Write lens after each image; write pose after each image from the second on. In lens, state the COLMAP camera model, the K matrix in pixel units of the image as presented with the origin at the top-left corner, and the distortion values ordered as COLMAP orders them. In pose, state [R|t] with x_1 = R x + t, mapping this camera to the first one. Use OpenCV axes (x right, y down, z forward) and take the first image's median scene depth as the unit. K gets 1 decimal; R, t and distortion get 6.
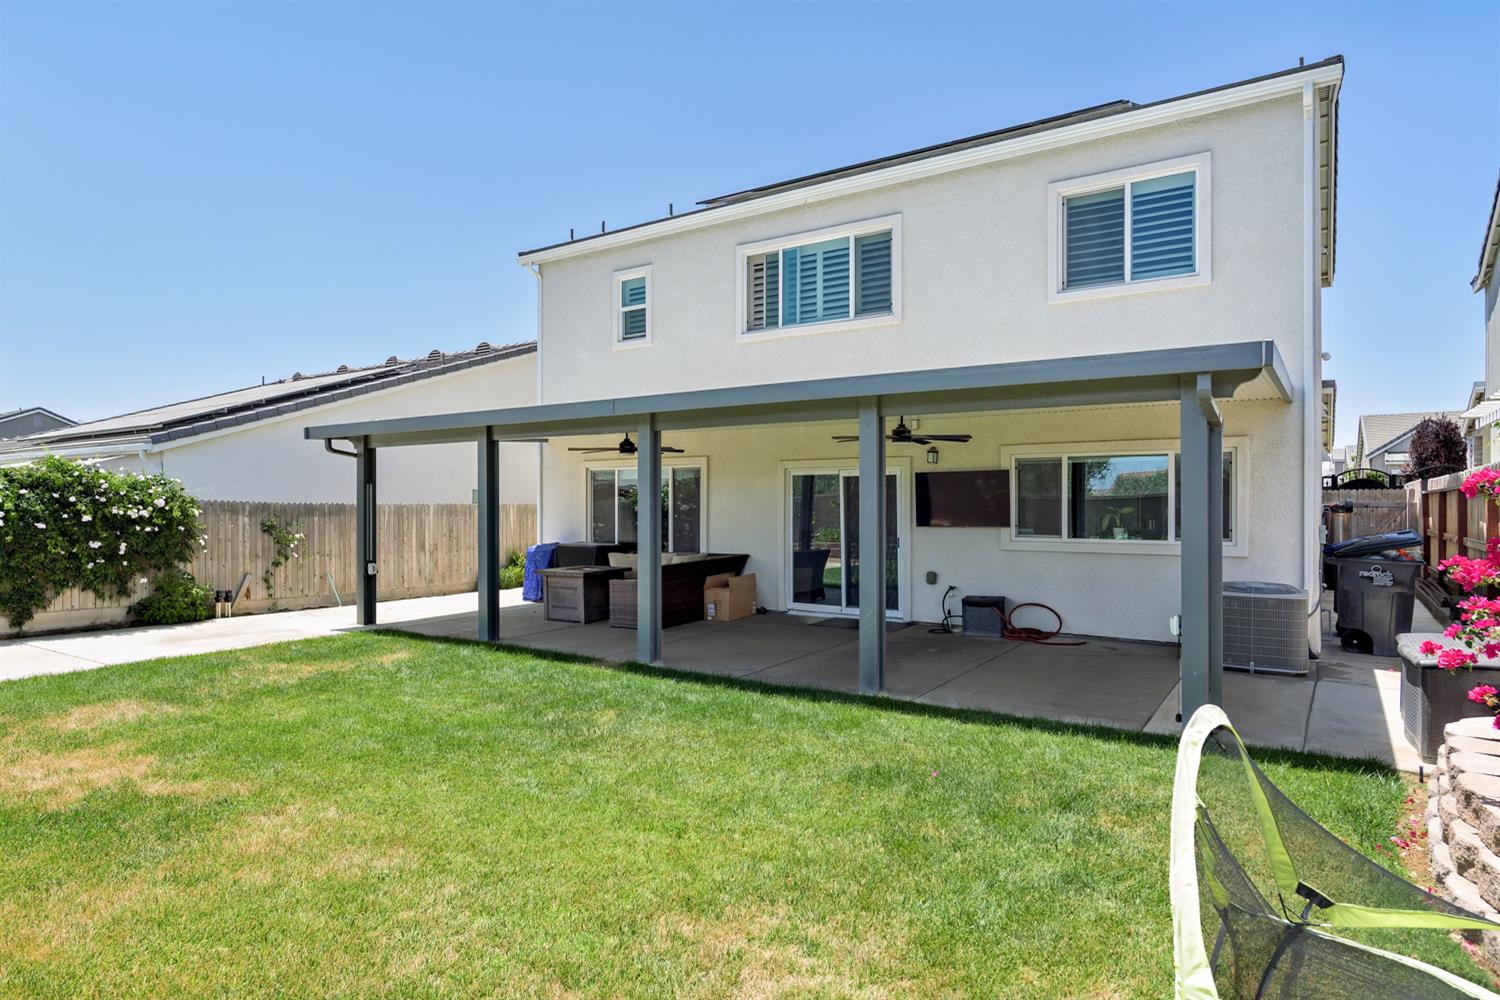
lens RADIAL K [[853.4, 0, 744.7], [0, 853.4, 506.0], [0, 0, 1]] dist [-0.003760, -0.000057]
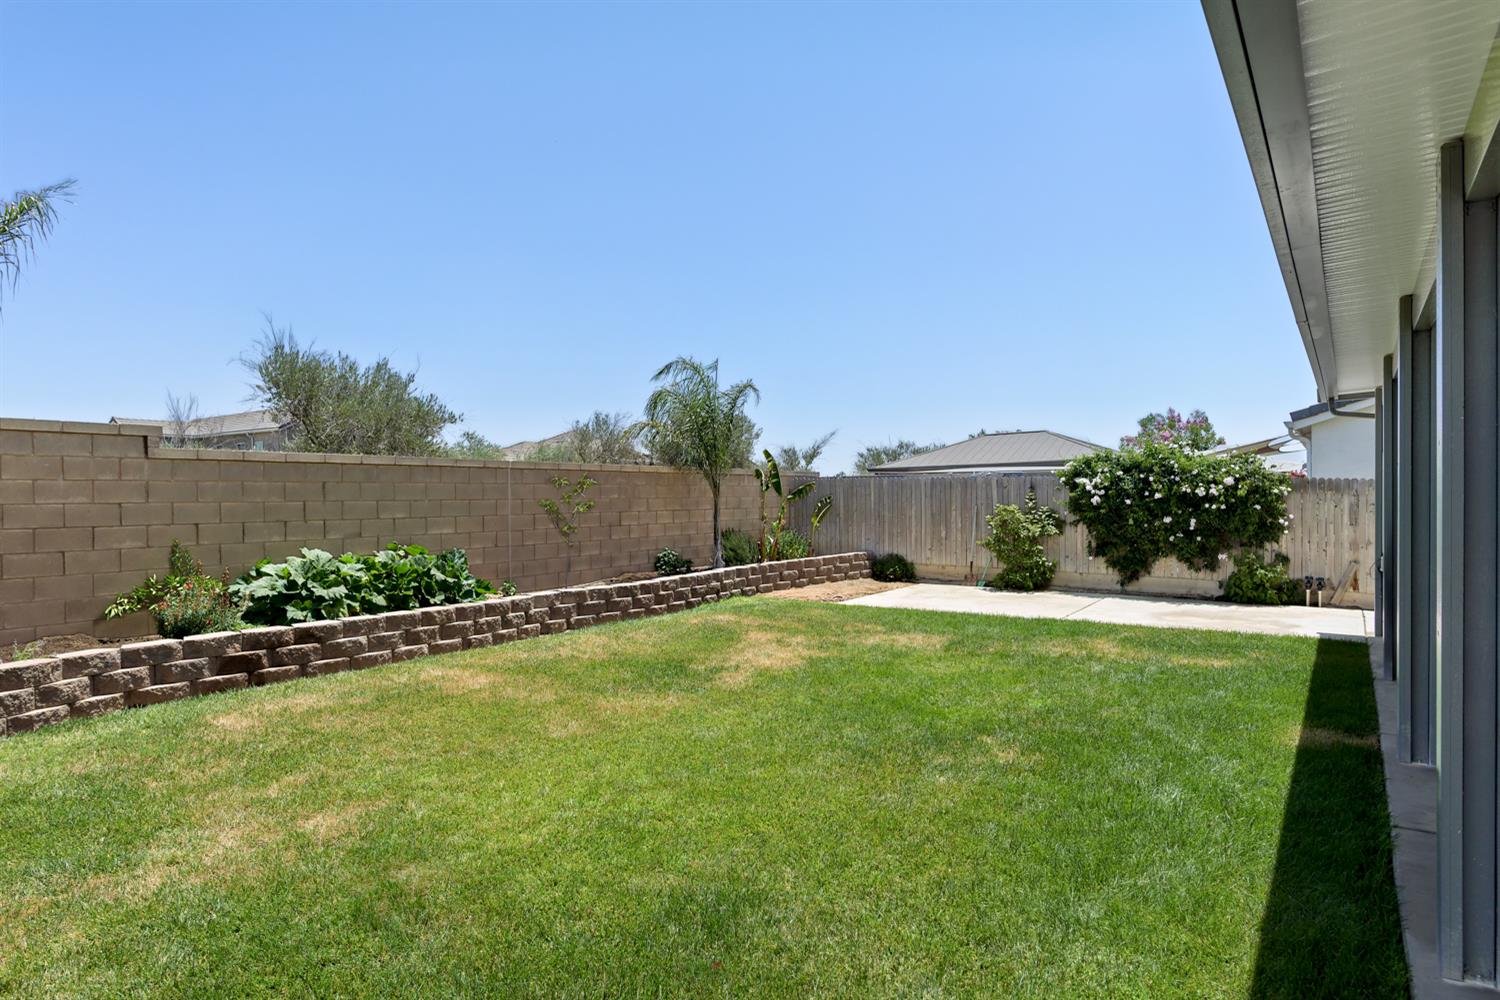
lens RADIAL K [[853.4, 0, 752.2], [0, 853.4, 498.2], [0, 0, 1]] dist [-0.003760, -0.000057]
pose [[-0.009191, 0.005053, -0.999945, 0.335534], [0.007179, 0.999962, 0.004987, 0.007693], [0.999932, -0.007133, -0.009227, 0.452198]]
